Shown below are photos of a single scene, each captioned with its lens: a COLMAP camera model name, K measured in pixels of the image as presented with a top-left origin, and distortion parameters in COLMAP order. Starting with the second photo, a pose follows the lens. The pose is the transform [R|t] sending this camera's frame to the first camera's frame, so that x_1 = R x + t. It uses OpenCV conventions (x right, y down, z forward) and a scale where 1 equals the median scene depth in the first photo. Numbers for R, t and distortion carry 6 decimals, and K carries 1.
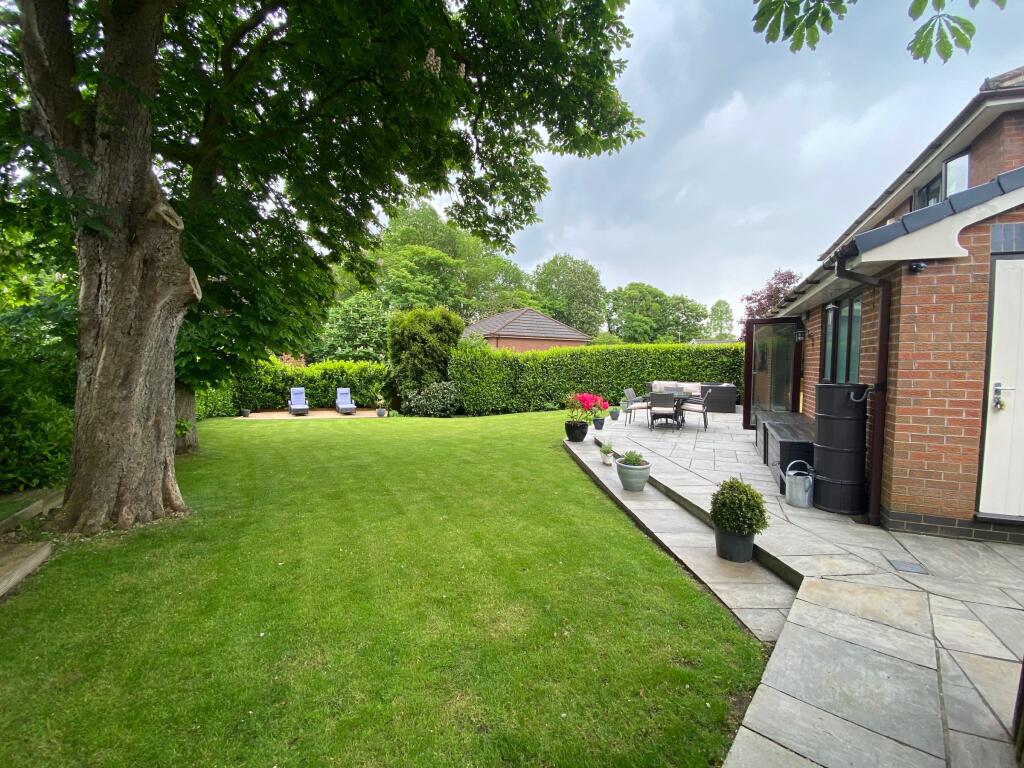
lens RADIAL K [[410.6, 0, 512.0], [0, 410.6, 384.0], [0, 0, 1]] dist [0.000574, -0.013969]
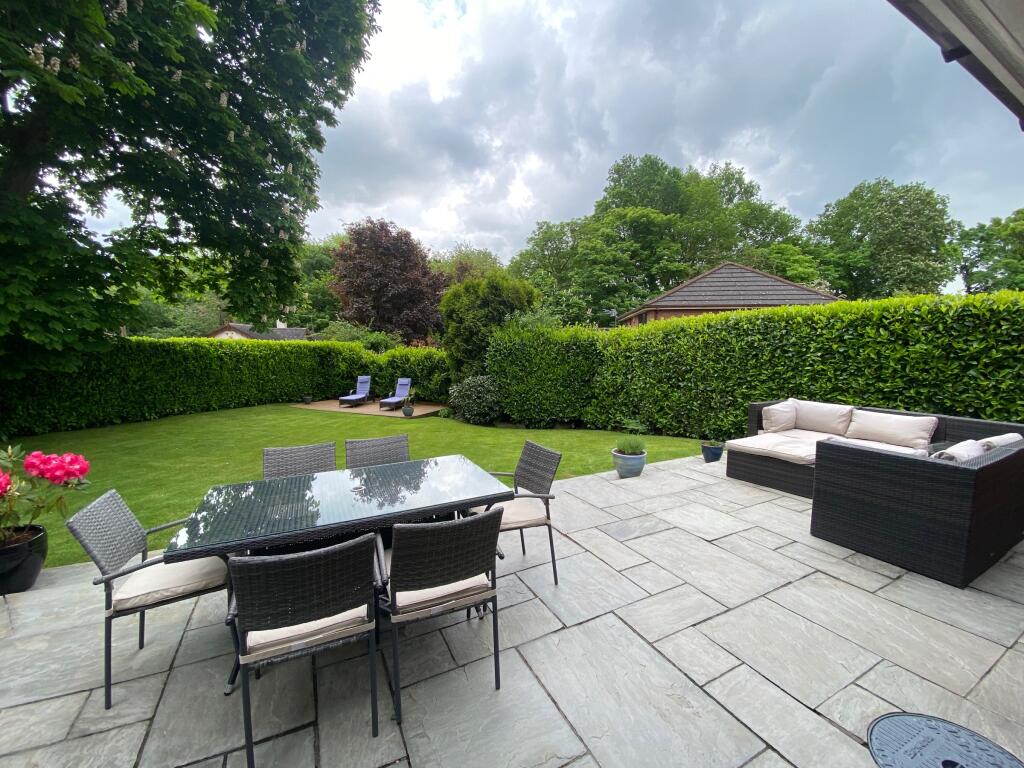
lens RADIAL K [[410.6, 0, 512.0], [0, 410.6, 384.0], [0, 0, 1]] dist [0.000574, -0.013969]
pose [[0.784832, 0.051053, -0.617603, 0.312176], [-0.026079, 0.998439, 0.049393, -0.026852], [0.619160, -0.022659, 0.784938, 0.447734]]
